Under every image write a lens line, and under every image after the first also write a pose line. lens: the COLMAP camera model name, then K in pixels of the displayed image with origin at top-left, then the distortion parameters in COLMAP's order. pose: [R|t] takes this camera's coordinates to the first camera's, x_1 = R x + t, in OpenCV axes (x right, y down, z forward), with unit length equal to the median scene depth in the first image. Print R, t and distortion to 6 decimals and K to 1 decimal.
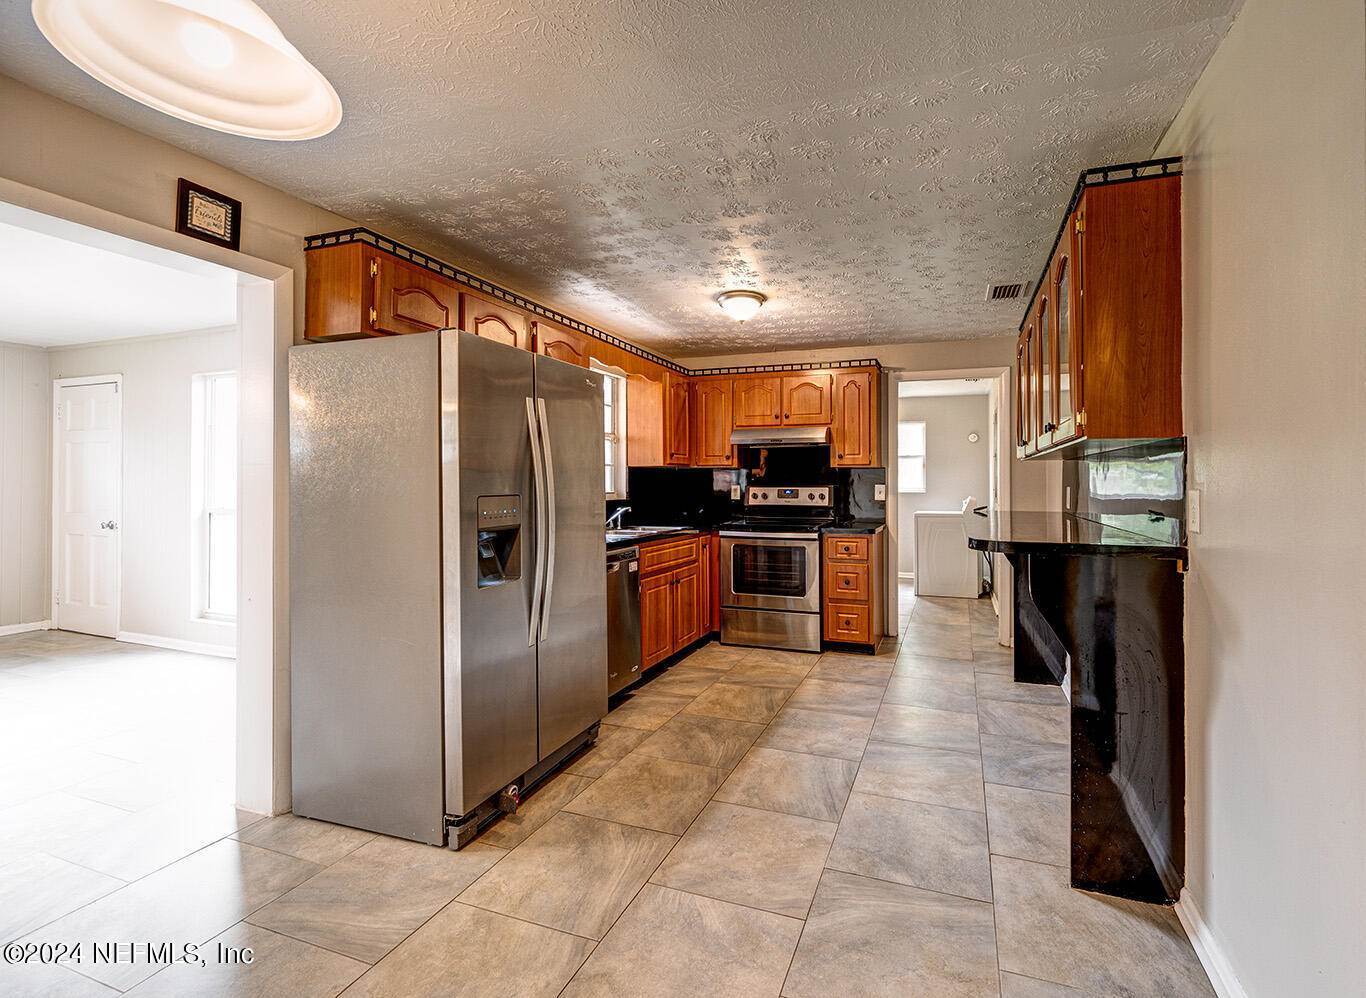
lens RADIAL K [[684.8, 0, 685.7], [0, 684.8, 473.9], [0, 0, 1]] dist [0.000934, 0.000037]
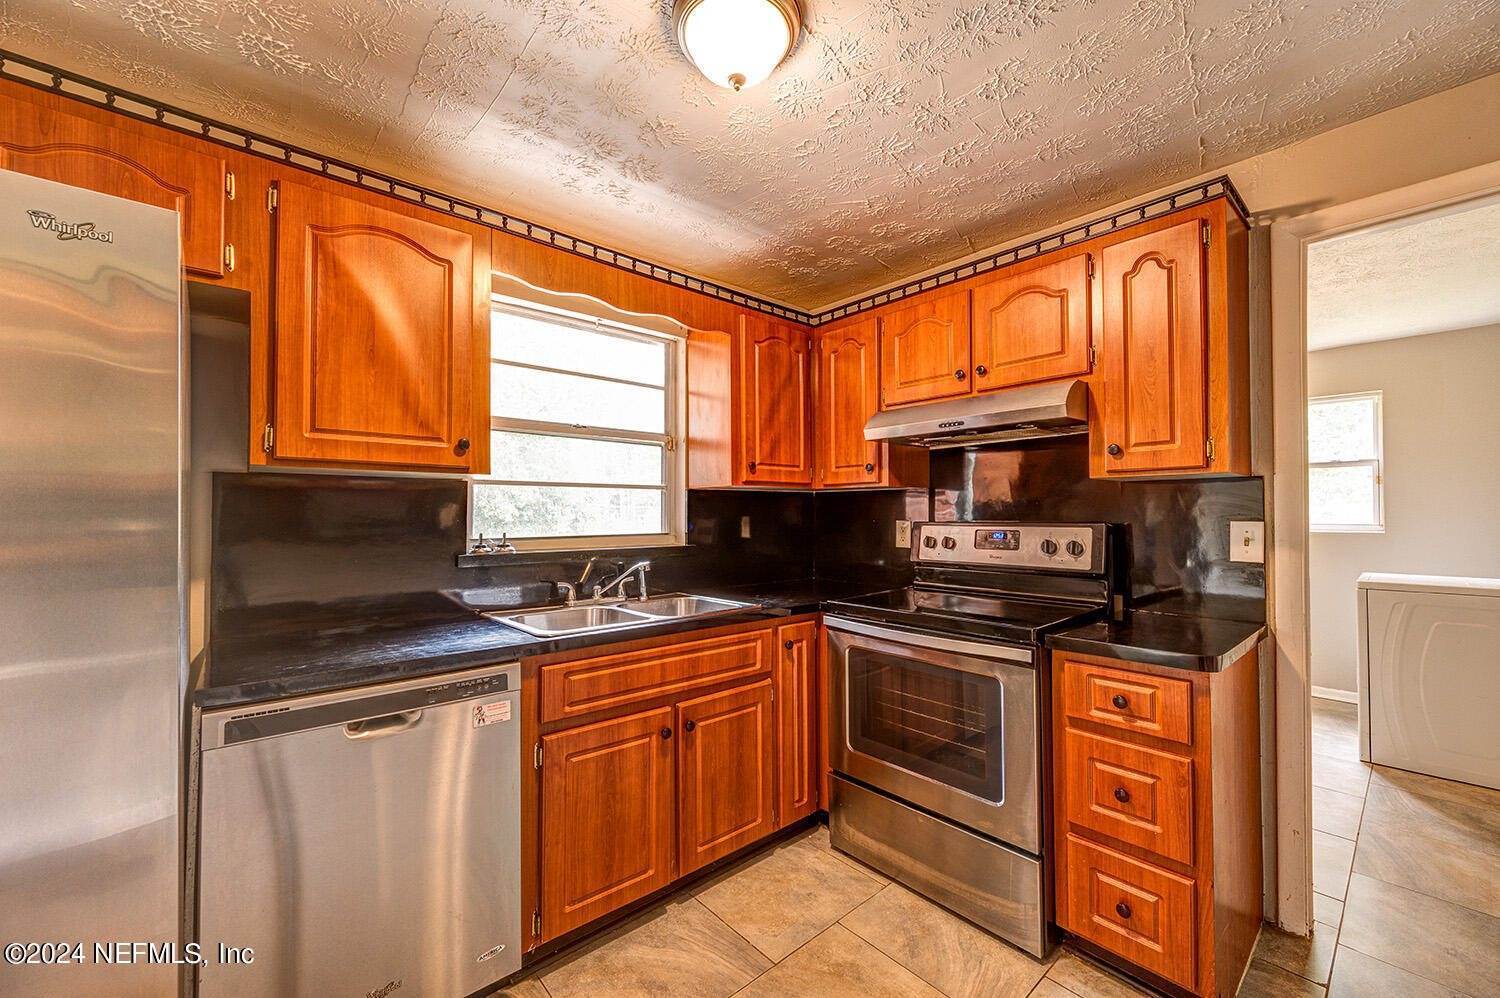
lens RADIAL K [[570.5, 0, 752.7], [0, 570.5, 507.6], [0, 0, 1]] dist [-0.001805, -0.000503]
pose [[0.888736, -0.010054, -0.458309, 0.185778], [0.011408, 0.999935, 0.000186, 0.005200], [0.458277, -0.005394, 0.888793, 0.595535]]
